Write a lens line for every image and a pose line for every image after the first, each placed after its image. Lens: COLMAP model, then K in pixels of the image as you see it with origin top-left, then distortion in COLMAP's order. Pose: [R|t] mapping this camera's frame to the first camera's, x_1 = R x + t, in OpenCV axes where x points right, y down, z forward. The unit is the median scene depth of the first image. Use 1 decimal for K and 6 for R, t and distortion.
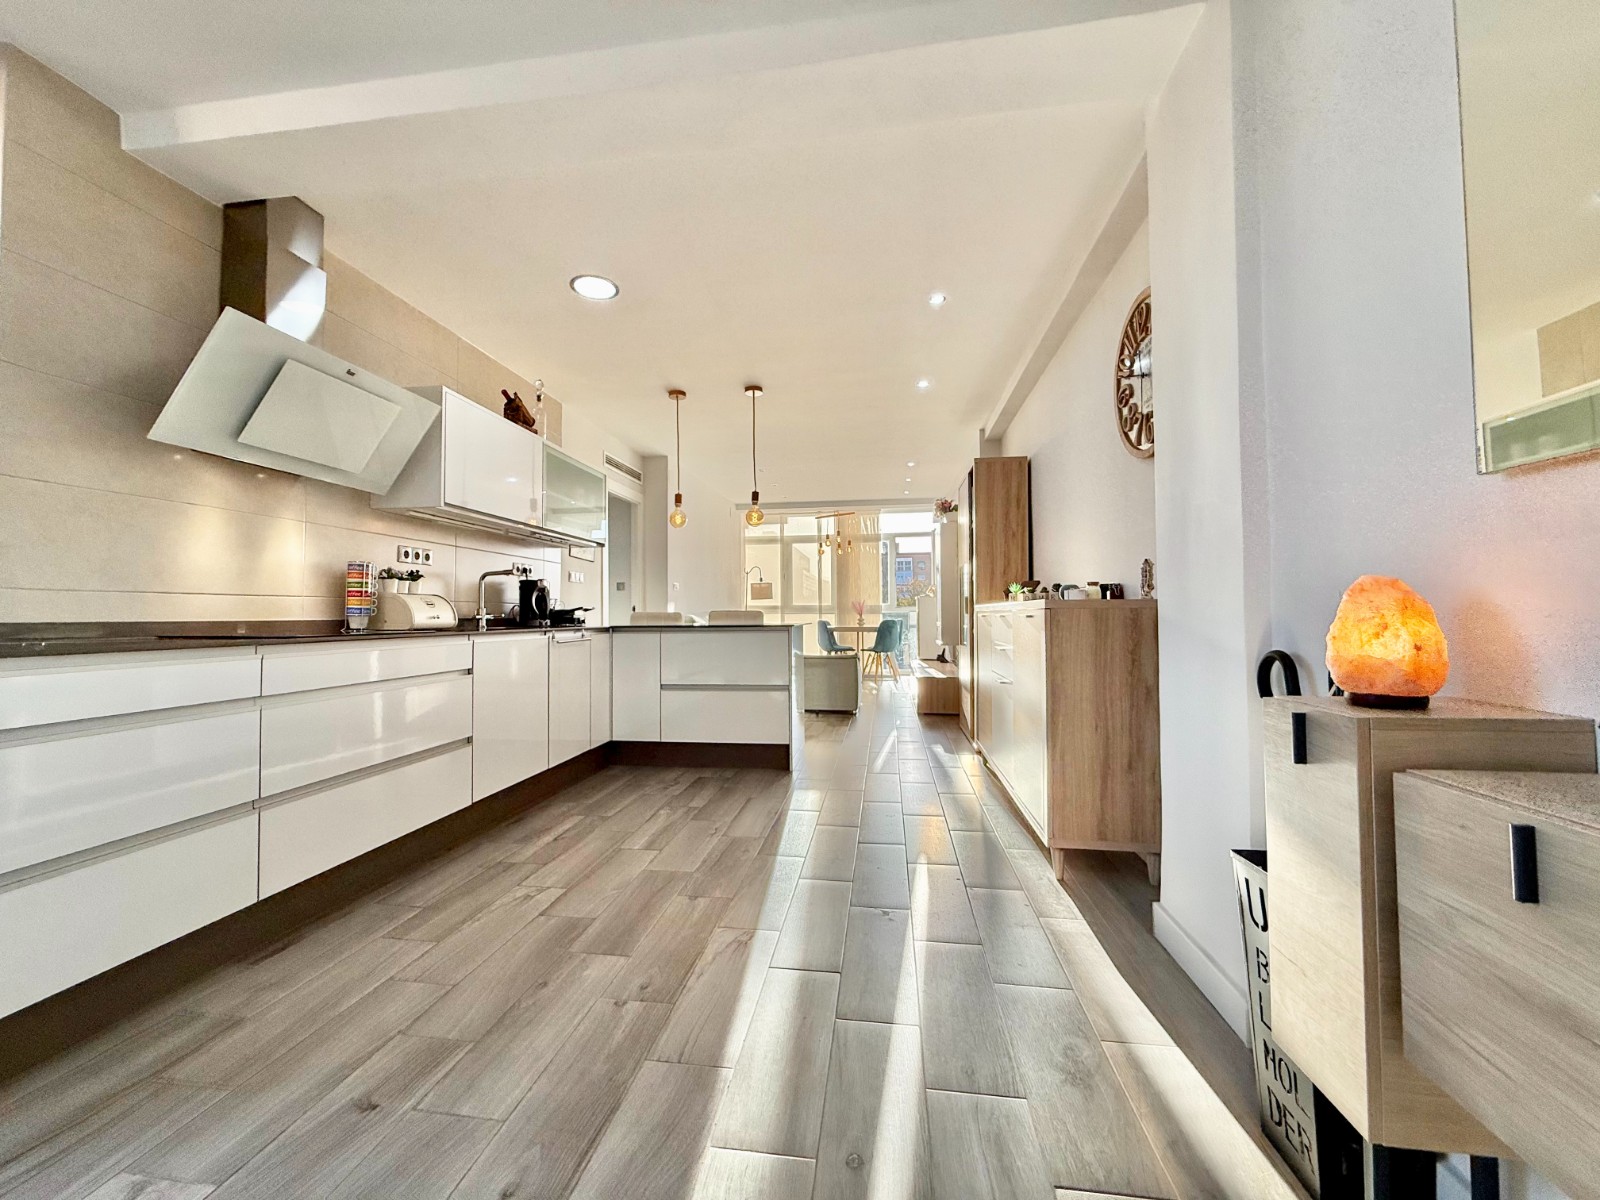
lens RADIAL K [[631.9, 0, 788.0], [0, 631.9, 598.0], [0, 0, 1]] dist [-0.000878, -0.000098]
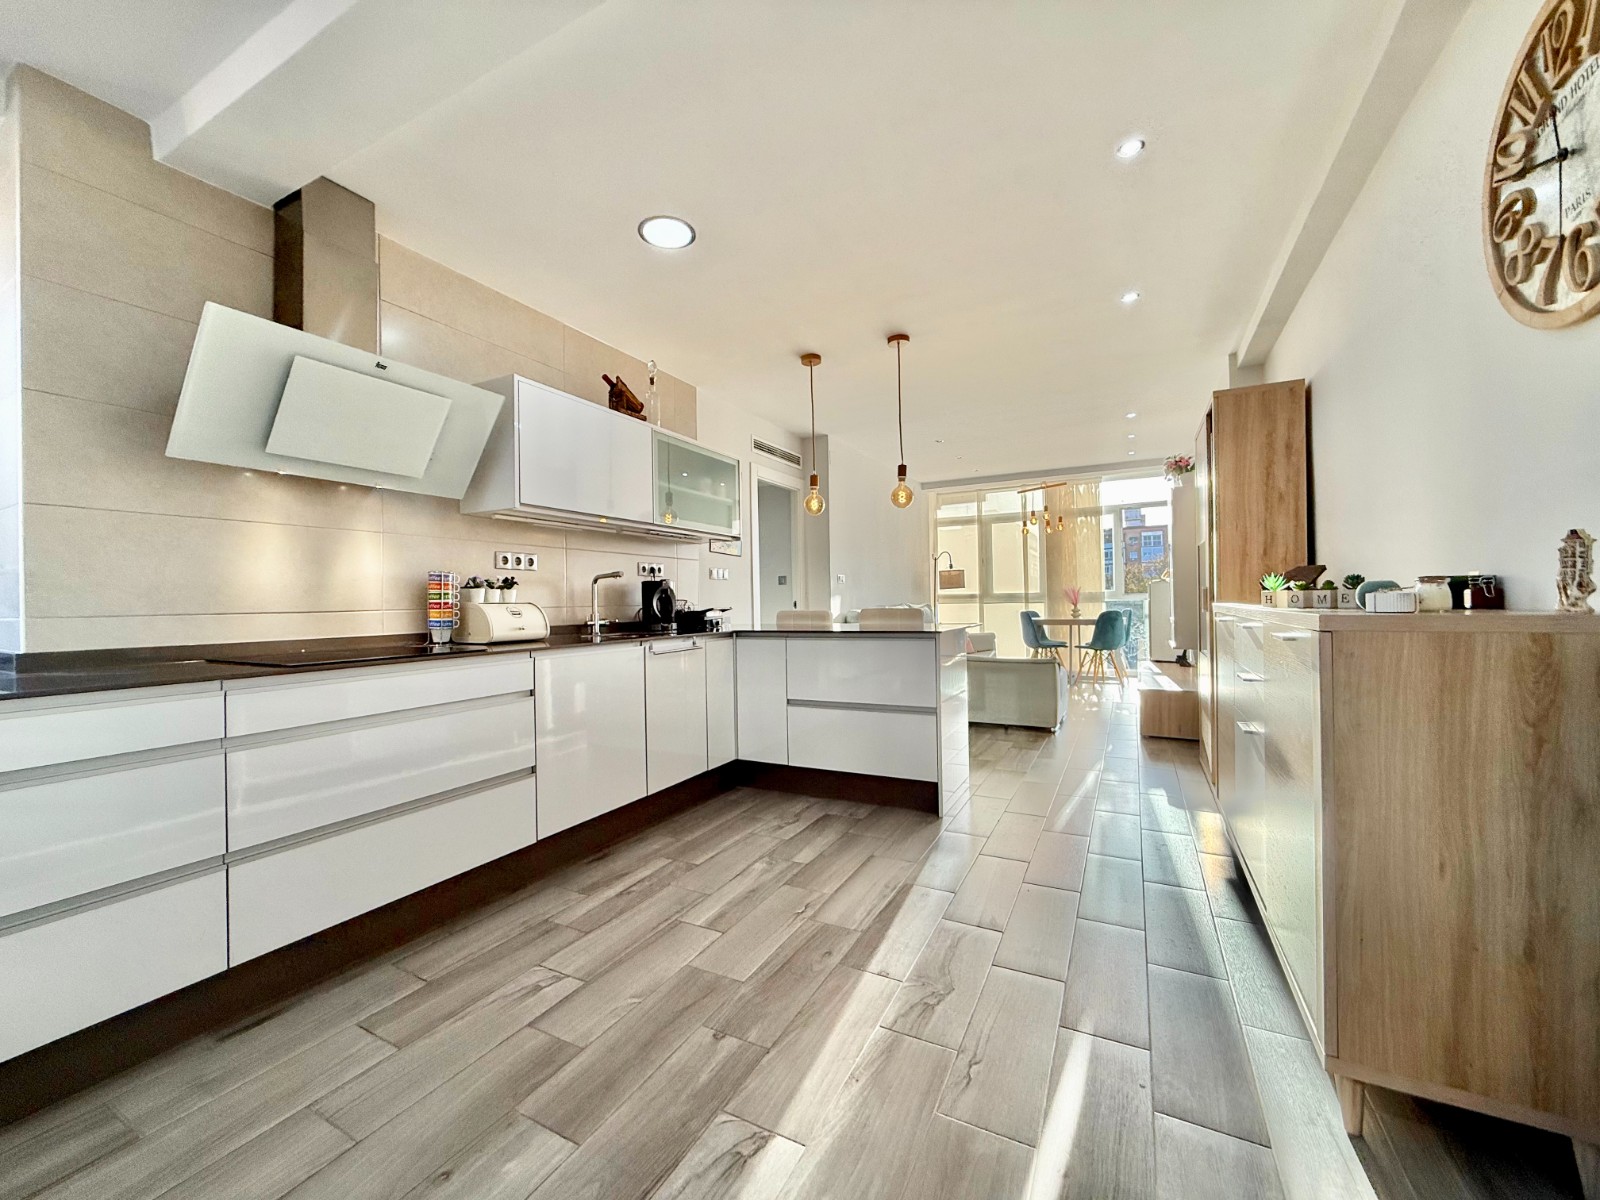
lens RADIAL K [[632.5, 0, 791.2], [0, 632.5, 597.5], [0, 0, 1]] dist [0.000293, 0.000002]
pose [[0.943008, -0.012957, -0.332519, 0.128078], [0.020982, 0.999569, 0.020555, -0.026113], [0.332109, -0.026360, 0.942873, 0.270645]]
